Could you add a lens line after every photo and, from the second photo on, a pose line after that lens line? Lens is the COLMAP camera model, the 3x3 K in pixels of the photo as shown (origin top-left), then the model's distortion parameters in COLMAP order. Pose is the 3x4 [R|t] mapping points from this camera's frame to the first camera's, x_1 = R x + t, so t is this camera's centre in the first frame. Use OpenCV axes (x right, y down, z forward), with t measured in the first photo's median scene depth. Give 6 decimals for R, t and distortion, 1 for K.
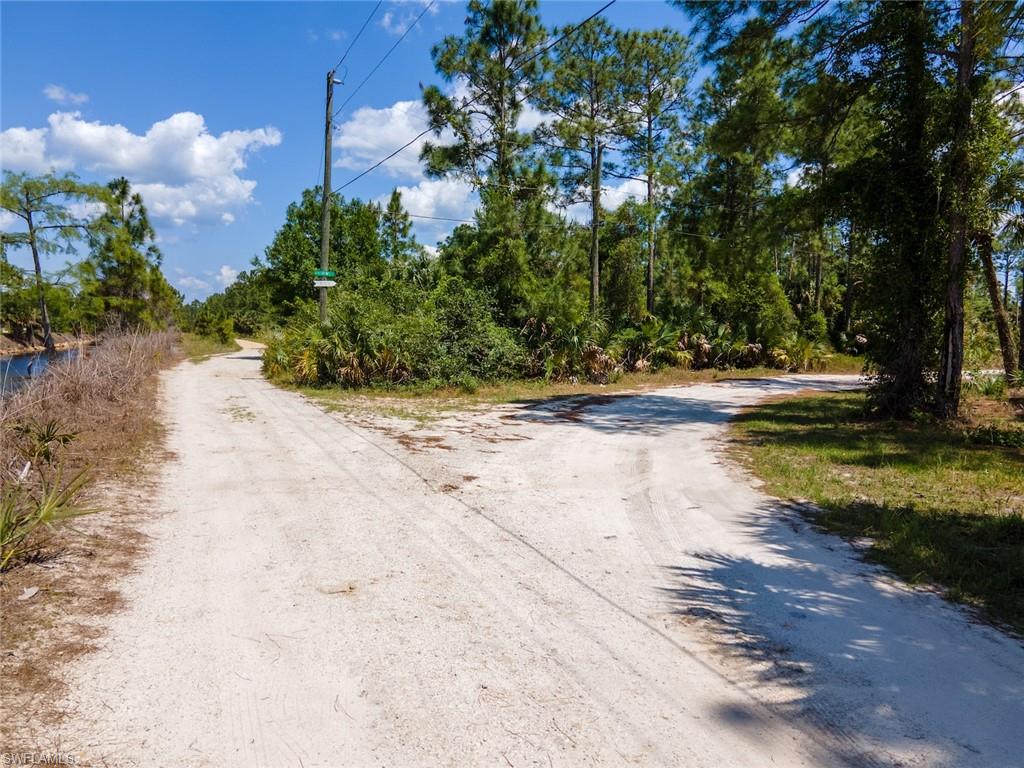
lens RADIAL K [[756.1, 0, 506.8], [0, 756.1, 340.6], [0, 0, 1]] dist [0.161080, 0.000426]
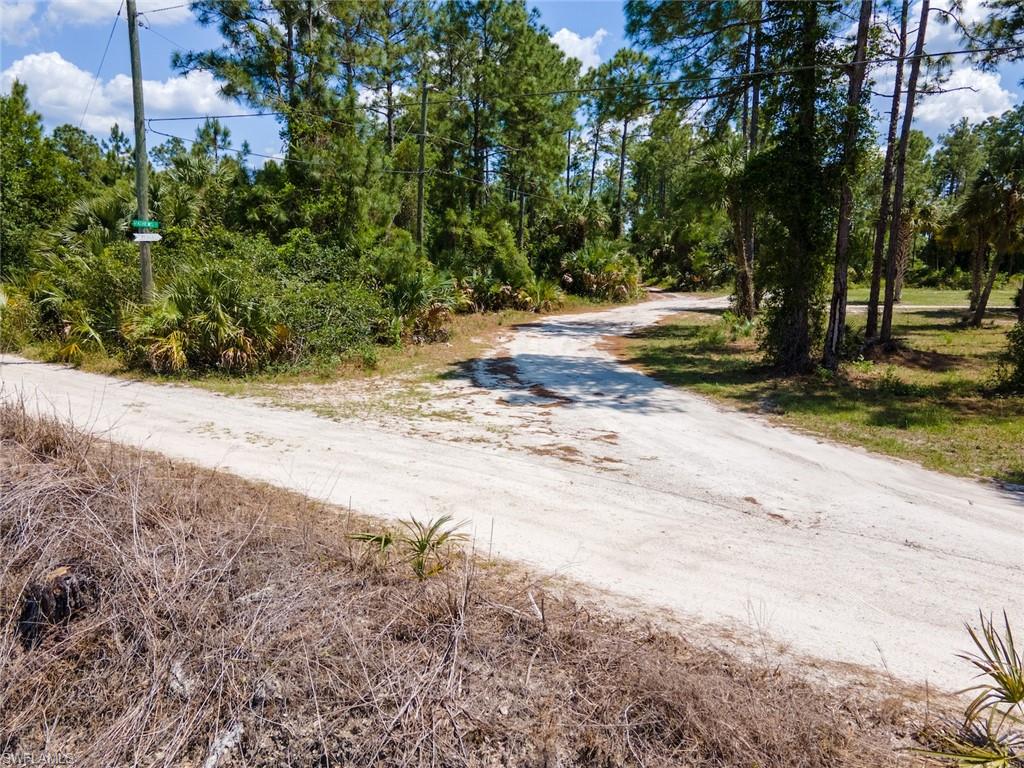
lens RADIAL K [[751.7, 0, 512.0], [0, 751.7, 384.0], [0, 0, 1]] dist [0.033364, -0.004132]
pose [[0.859296, -0.086531, 0.504107, -0.230588], [0.004228, 0.986754, 0.162171, -0.036833], [-0.511462, -0.137221, 0.848279, 0.107018]]
